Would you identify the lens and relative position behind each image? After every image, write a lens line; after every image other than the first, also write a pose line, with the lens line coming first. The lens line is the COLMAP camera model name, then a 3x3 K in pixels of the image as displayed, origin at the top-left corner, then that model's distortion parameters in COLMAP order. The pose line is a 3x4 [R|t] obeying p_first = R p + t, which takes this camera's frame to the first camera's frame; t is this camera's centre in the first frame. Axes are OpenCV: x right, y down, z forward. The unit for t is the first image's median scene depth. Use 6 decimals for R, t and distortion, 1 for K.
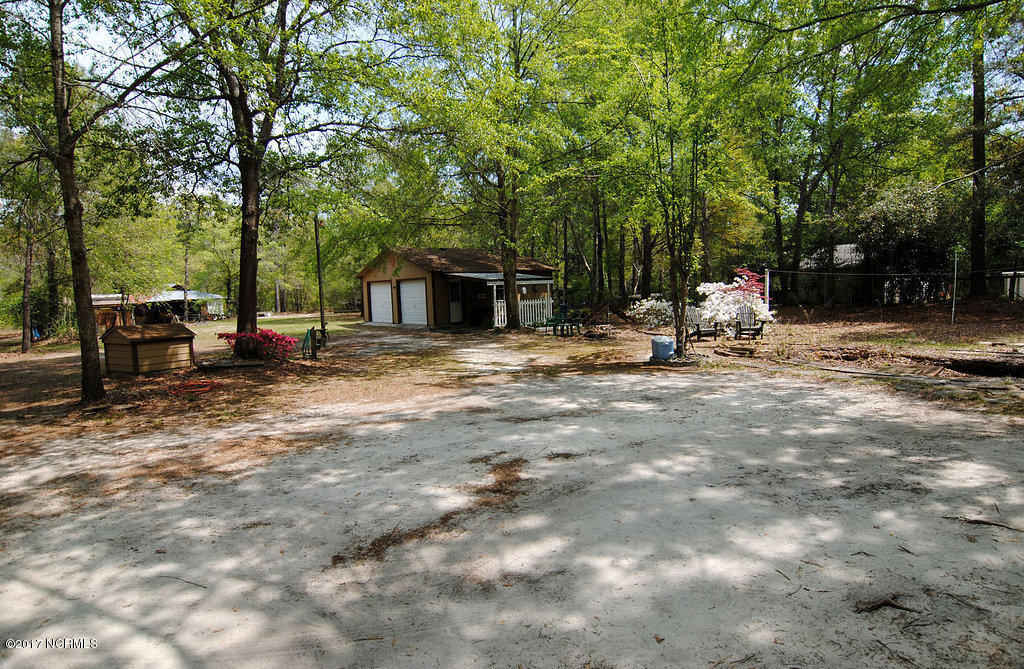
lens RADIAL K [[538.4, 0, 496.6], [0, 538.4, 326.1], [0, 0, 1]] dist [0.001147, -0.000610]
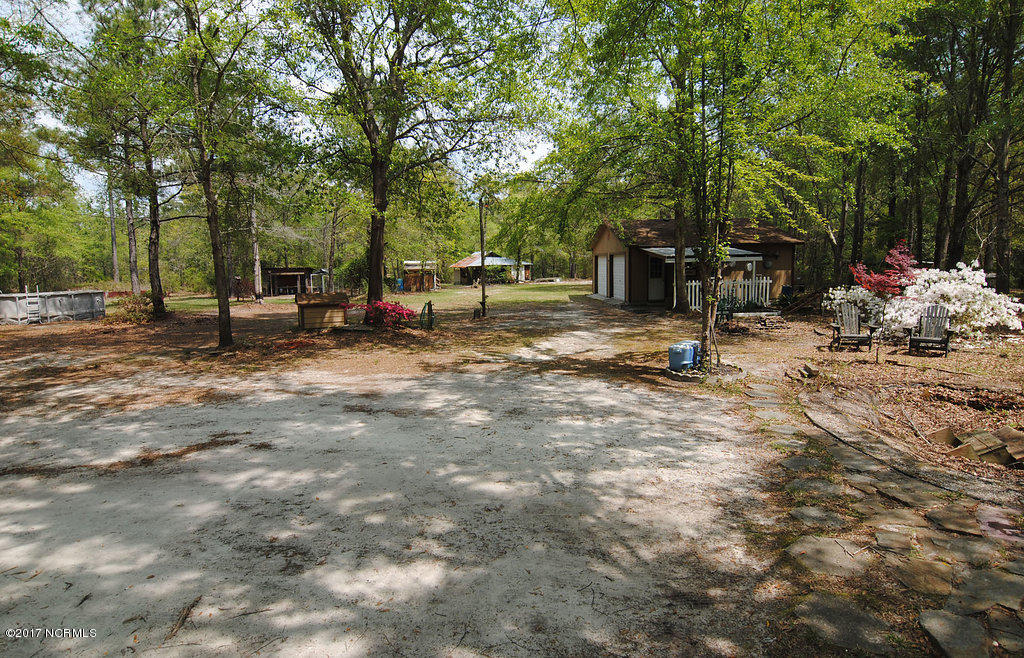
lens RADIAL K [[530.9, 0, 512.0], [0, 530.9, 329.0], [0, 0, 1]] dist [-0.000477, -0.013989]
pose [[0.827298, 0.088370, -0.554769, 0.543341], [-0.048293, 0.995081, 0.086492, -0.056512], [0.559684, -0.044763, 0.827496, 0.193980]]
